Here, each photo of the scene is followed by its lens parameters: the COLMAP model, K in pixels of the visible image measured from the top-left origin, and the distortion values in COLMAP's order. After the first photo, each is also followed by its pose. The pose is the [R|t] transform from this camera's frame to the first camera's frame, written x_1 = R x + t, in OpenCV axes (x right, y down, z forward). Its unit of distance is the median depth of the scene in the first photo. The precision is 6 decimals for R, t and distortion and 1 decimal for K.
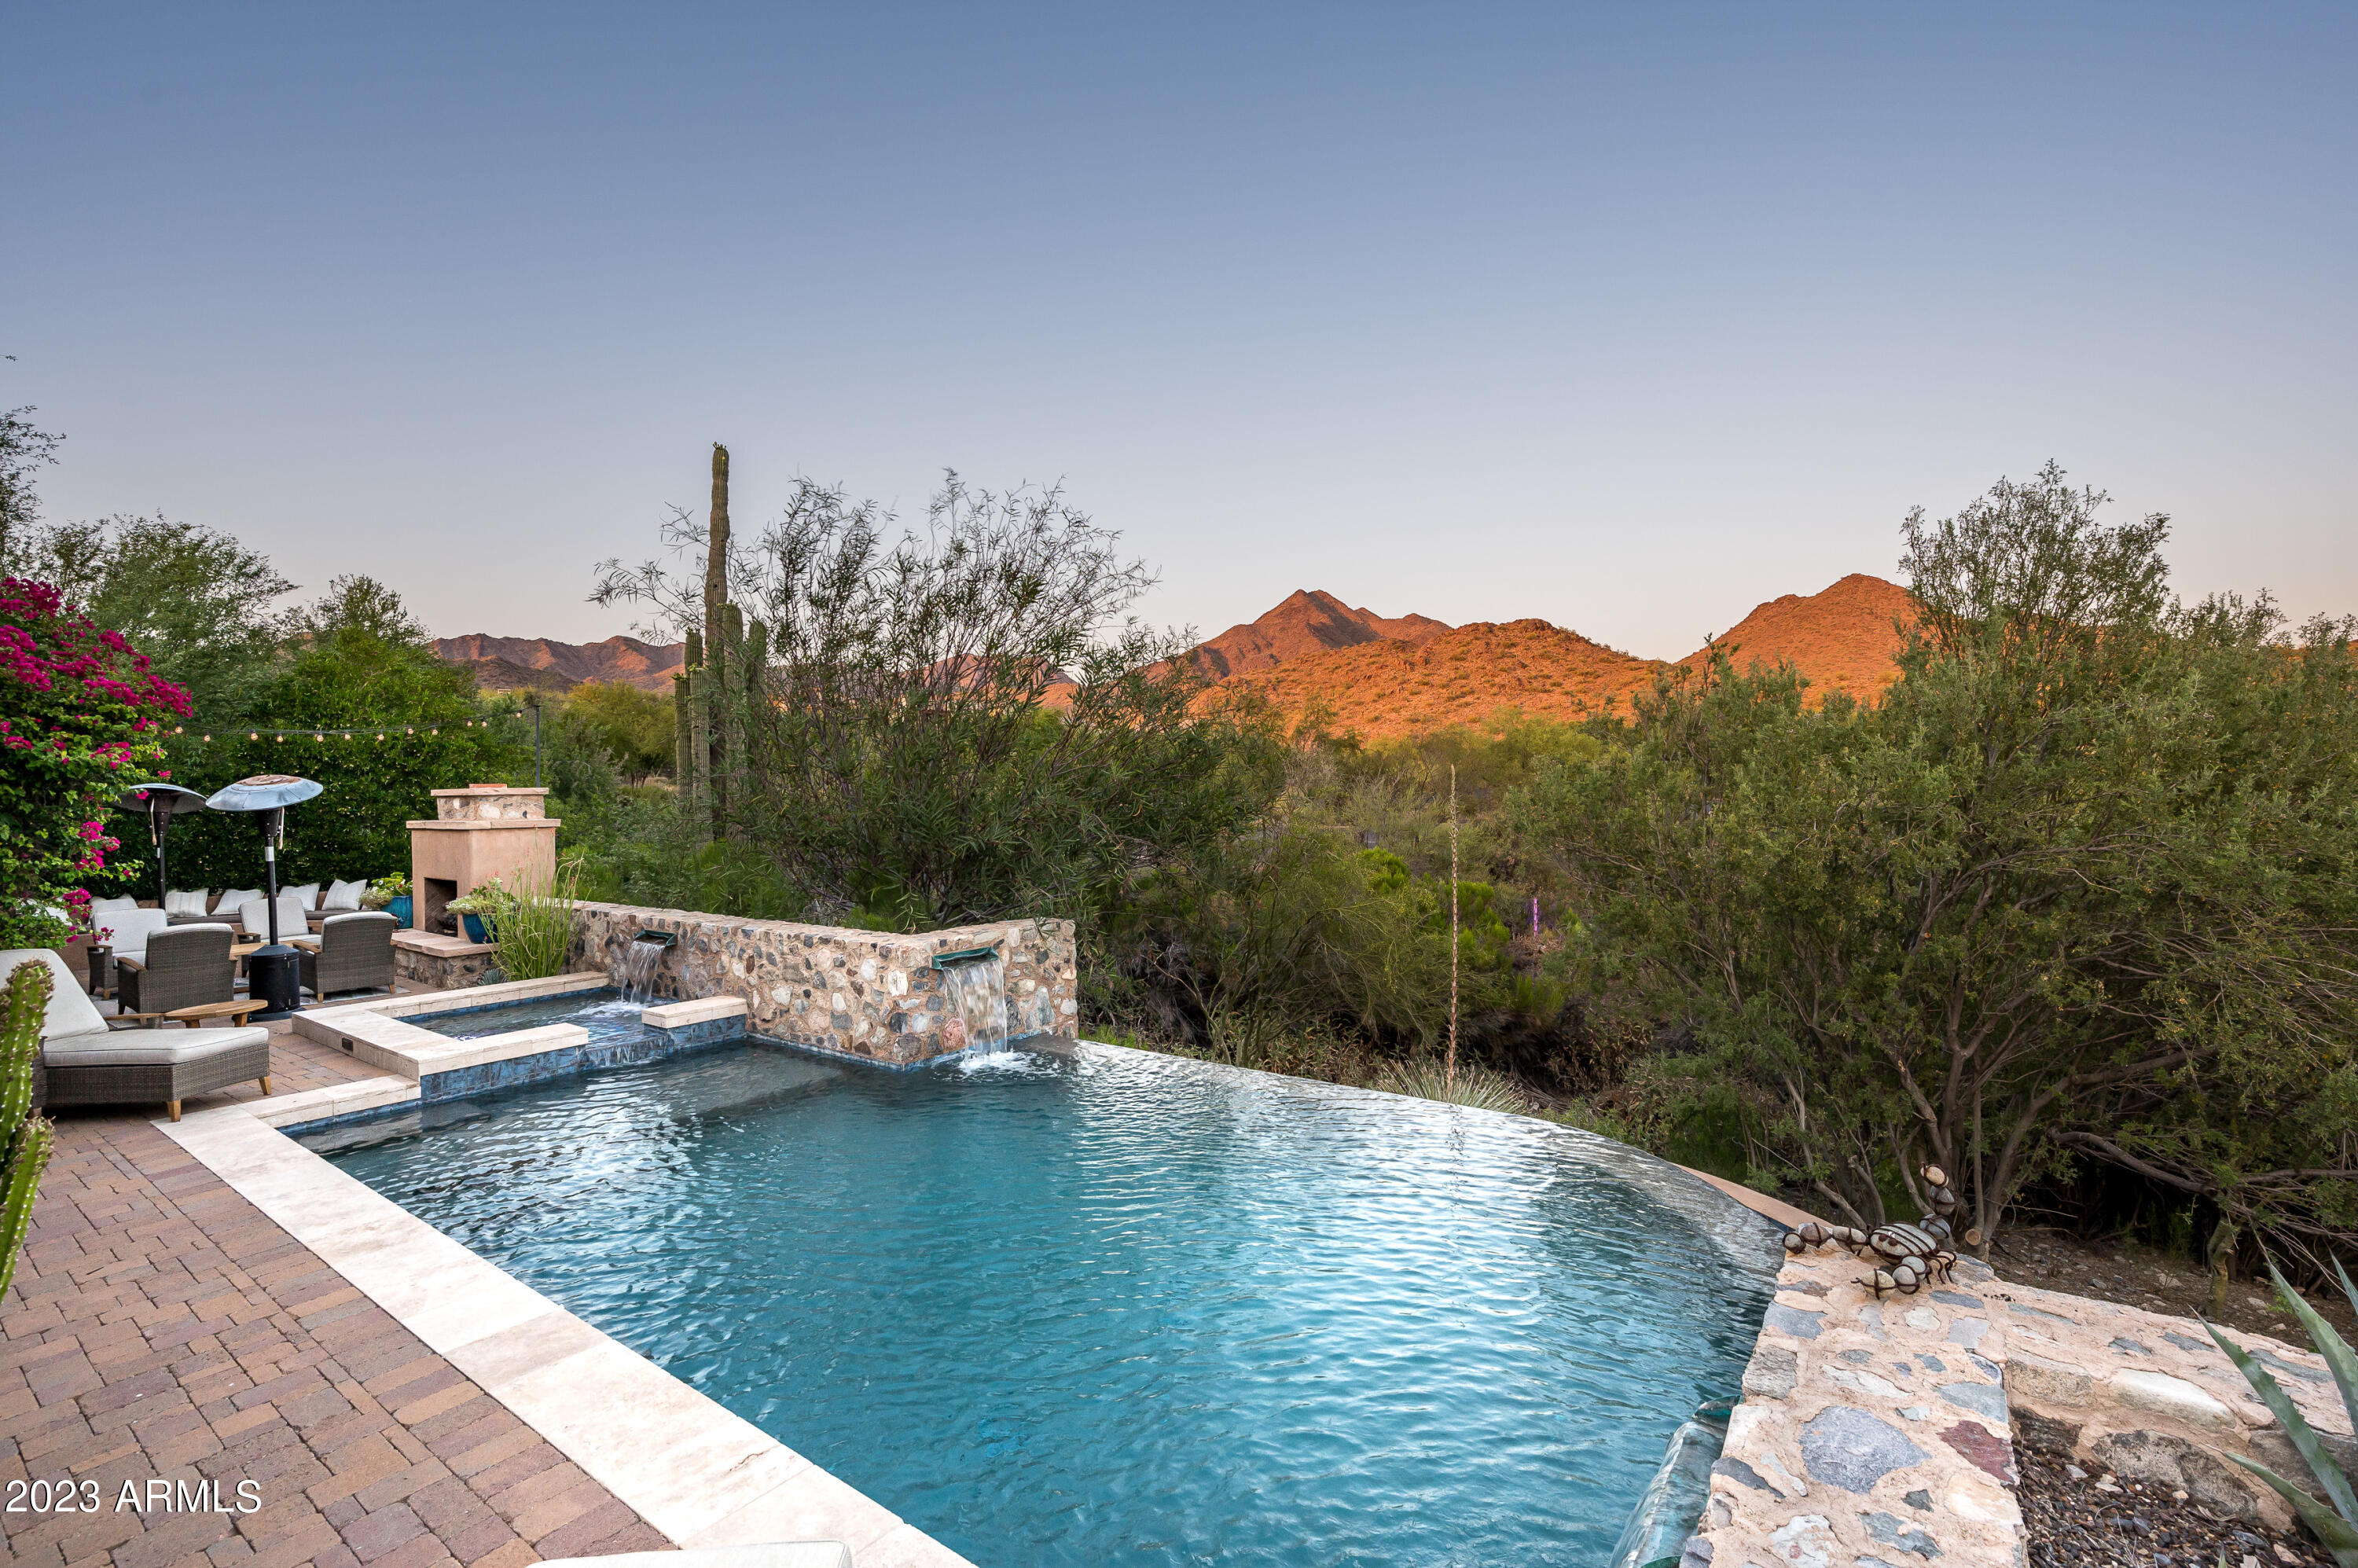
lens RADIAL K [[1081.2, 0, 1173.3], [0, 1081.2, 792.9], [0, 0, 1]] dist [0.003906, 0.003945]
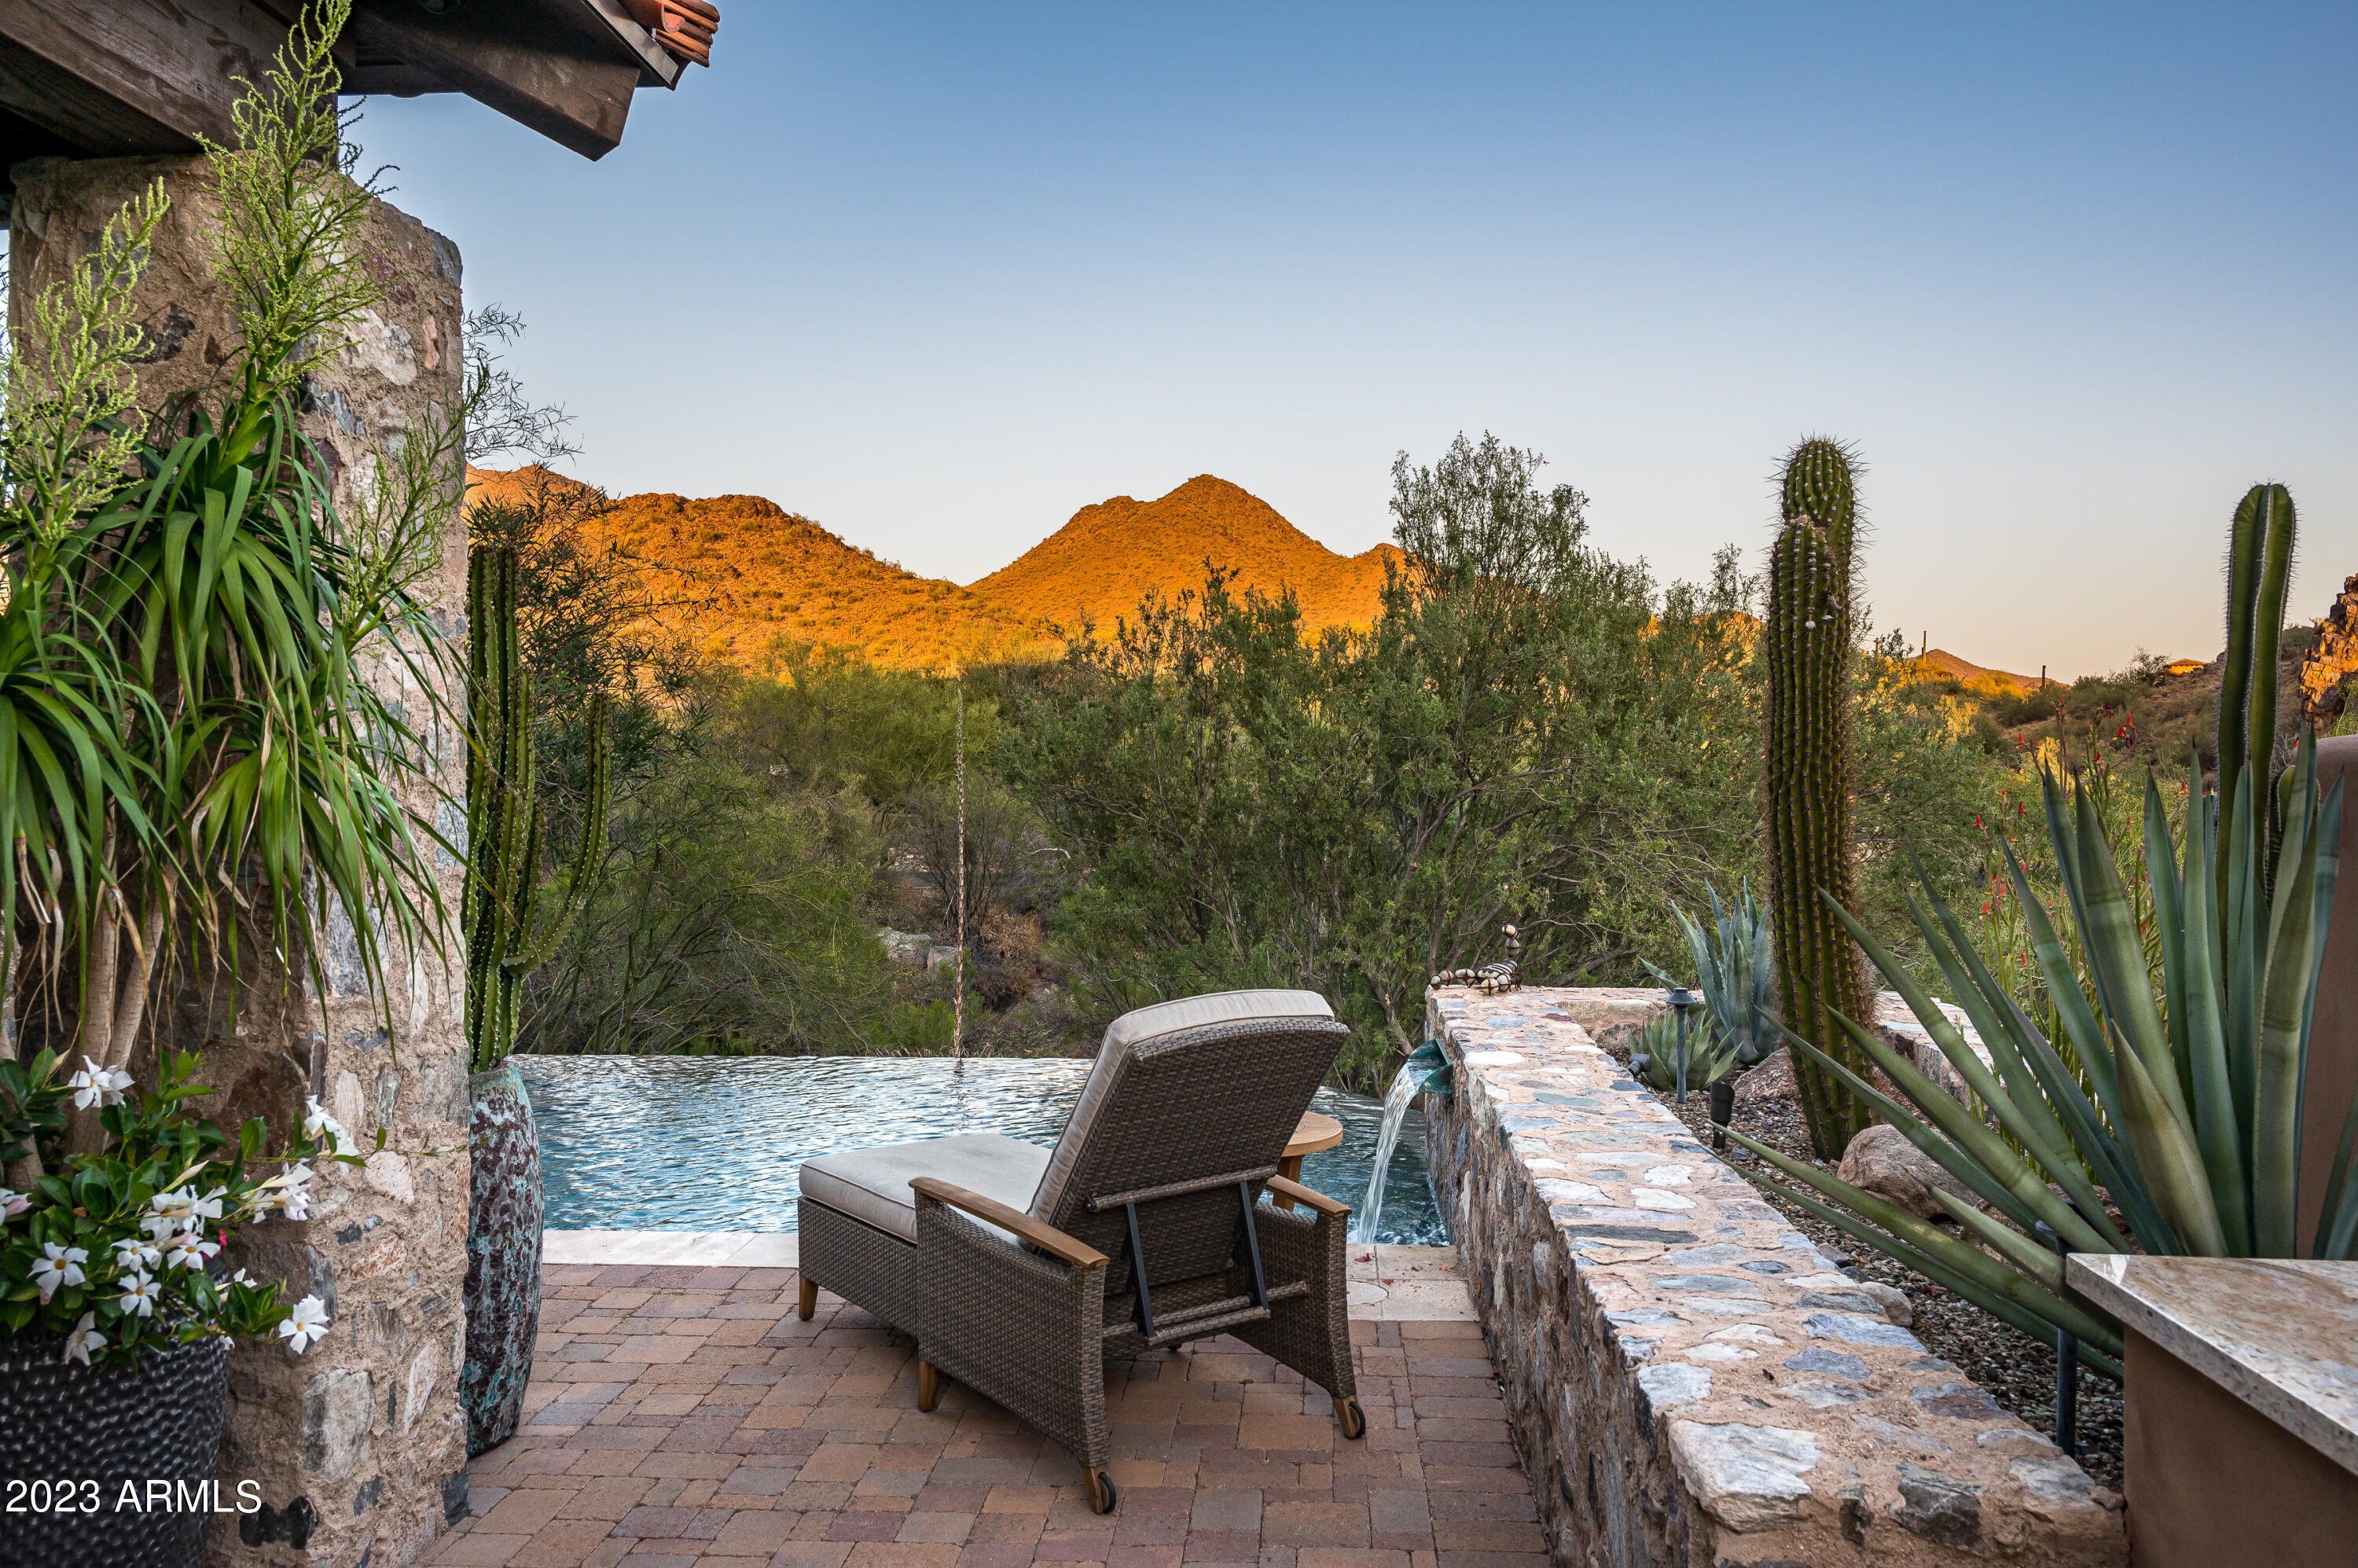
lens RADIAL K [[1857.2, 0, 1209.1], [0, 1857.2, 789.5], [0, 0, 1]] dist [0.019445, 0.002550]
pose [[0.844184, 0.008968, 0.535979, -0.336117], [-0.009476, 0.999953, -0.001807, 0.049412], [-0.535970, -0.003553, 0.844230, -0.312965]]
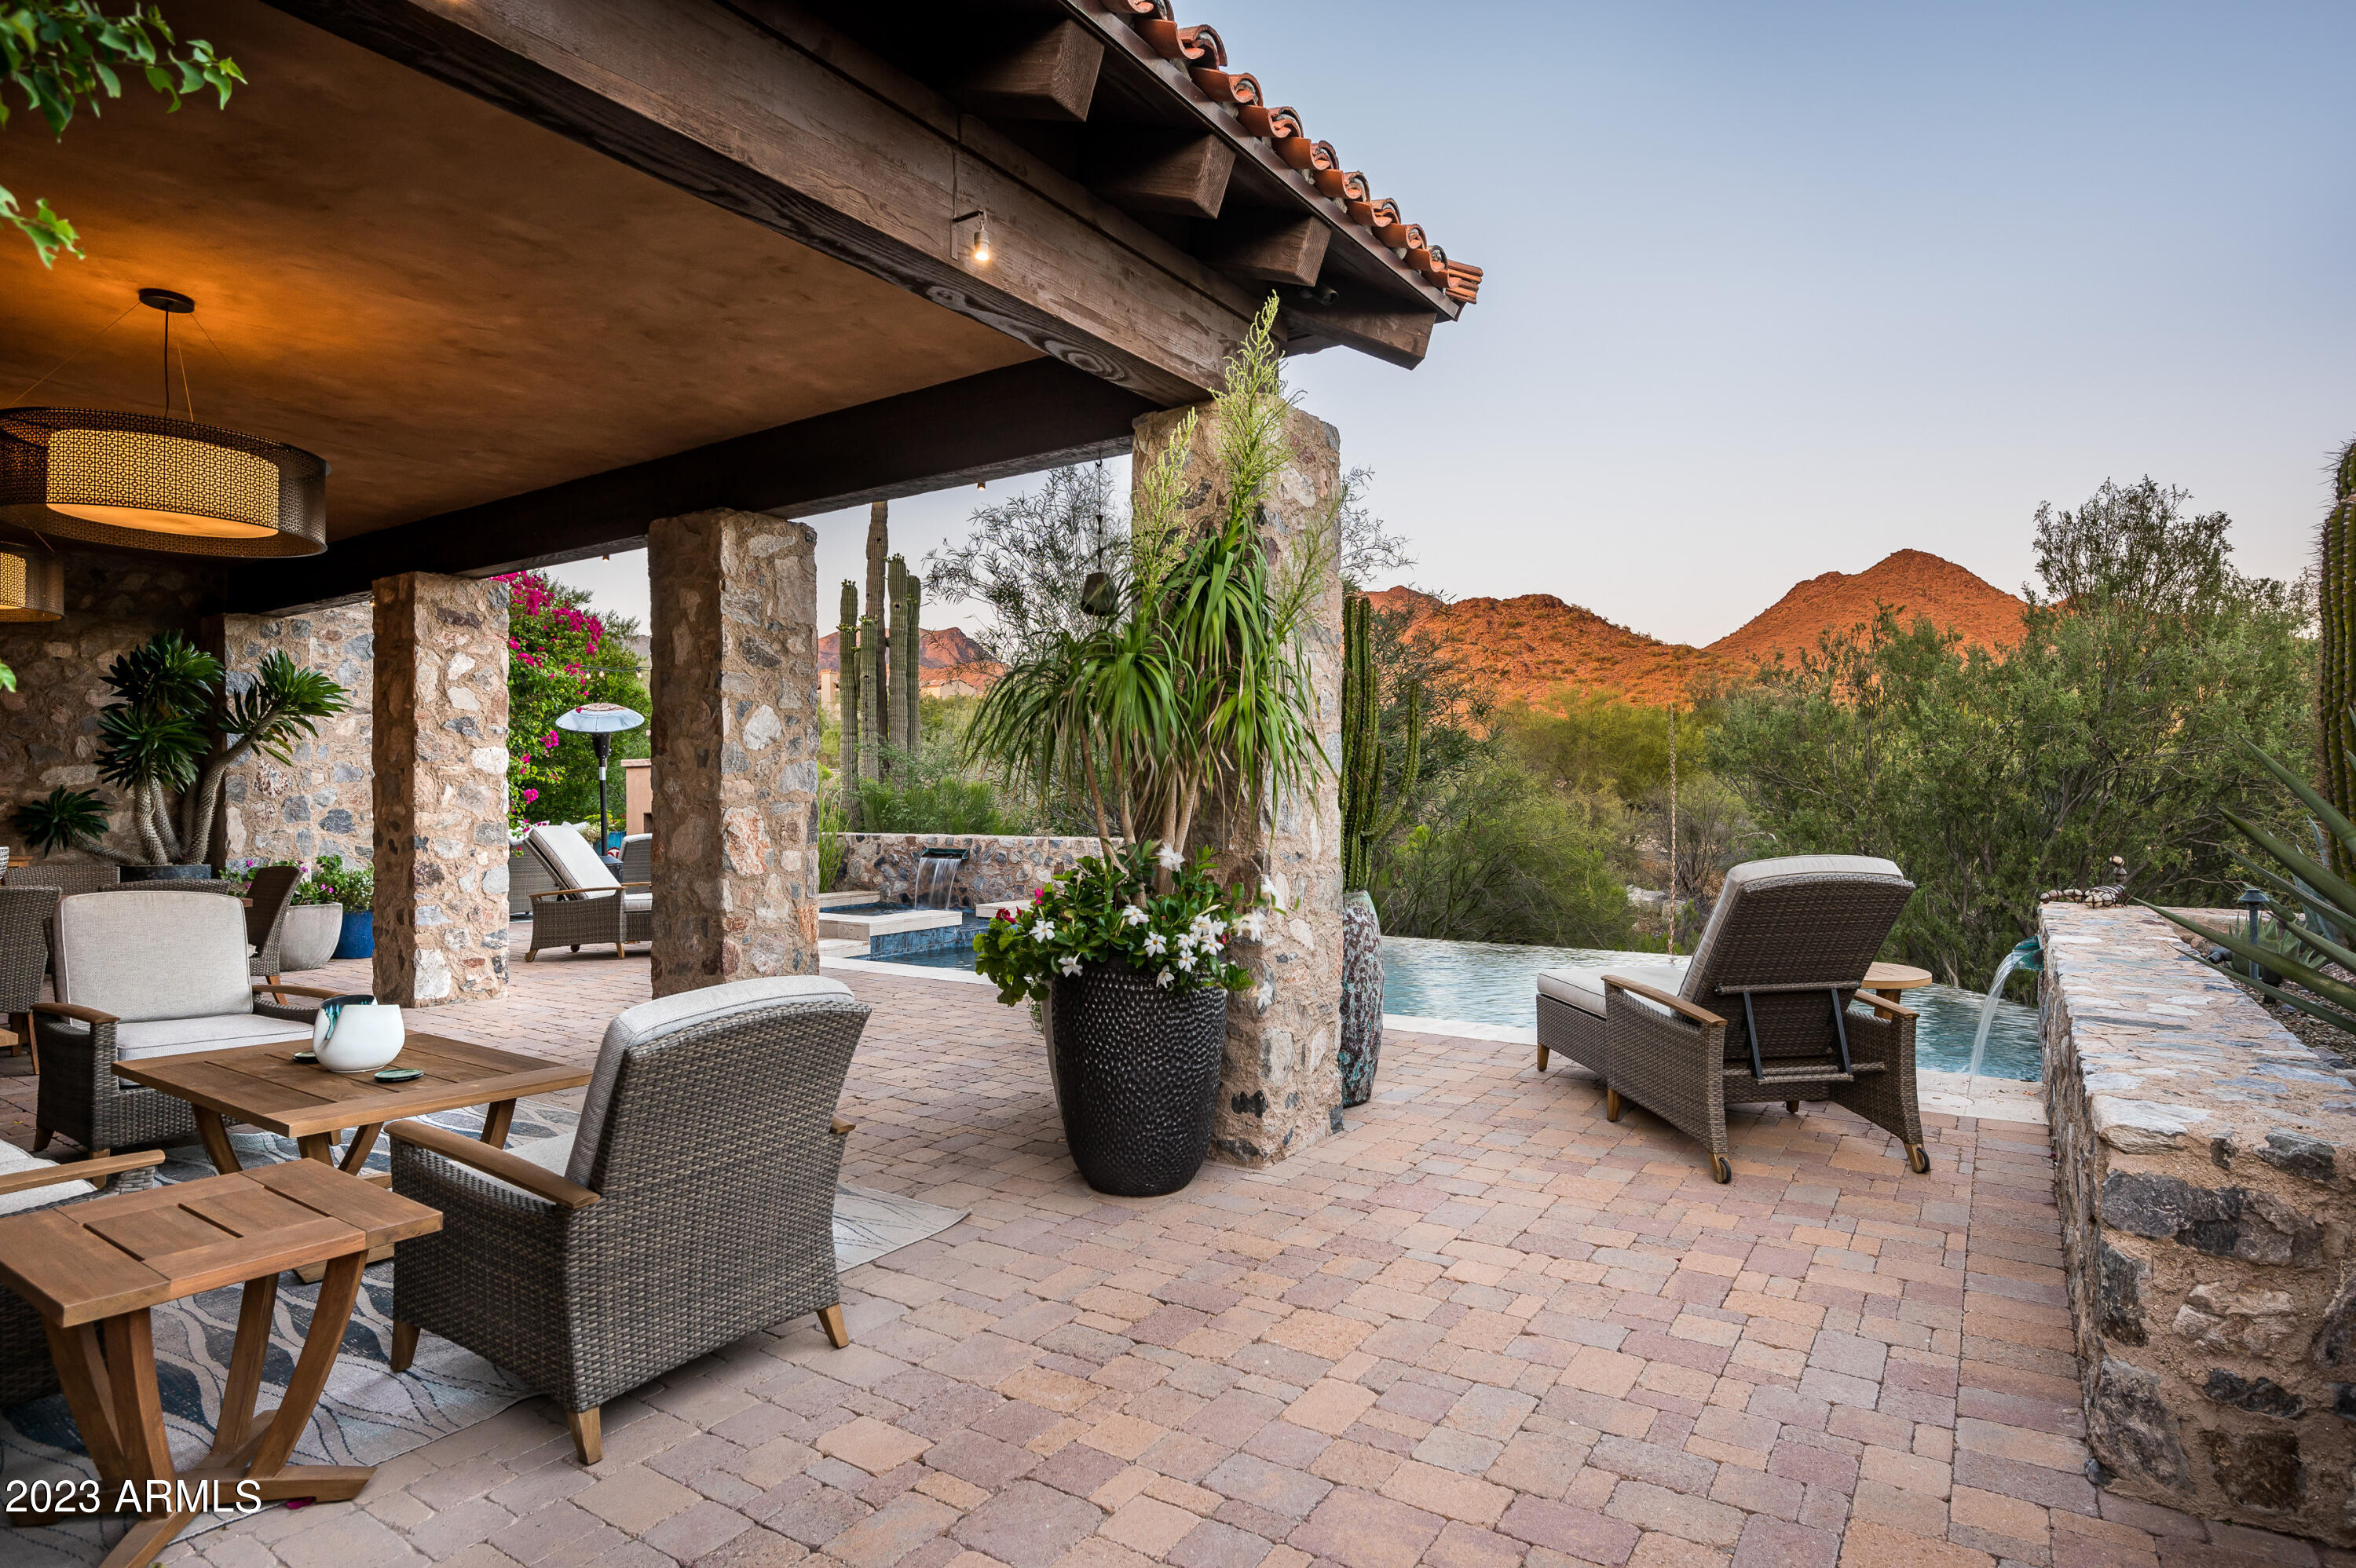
lens RADIAL K [[1282.8, 0, 1182.5], [0, 1282.8, 788.5], [0, 0, 1]] dist [0.013197, -0.002678]
pose [[0.998612, 0.010935, 0.051529, -0.343819], [-0.010713, 0.999932, -0.004584, 0.079627], [-0.051575, 0.004025, 0.998661, -0.391791]]
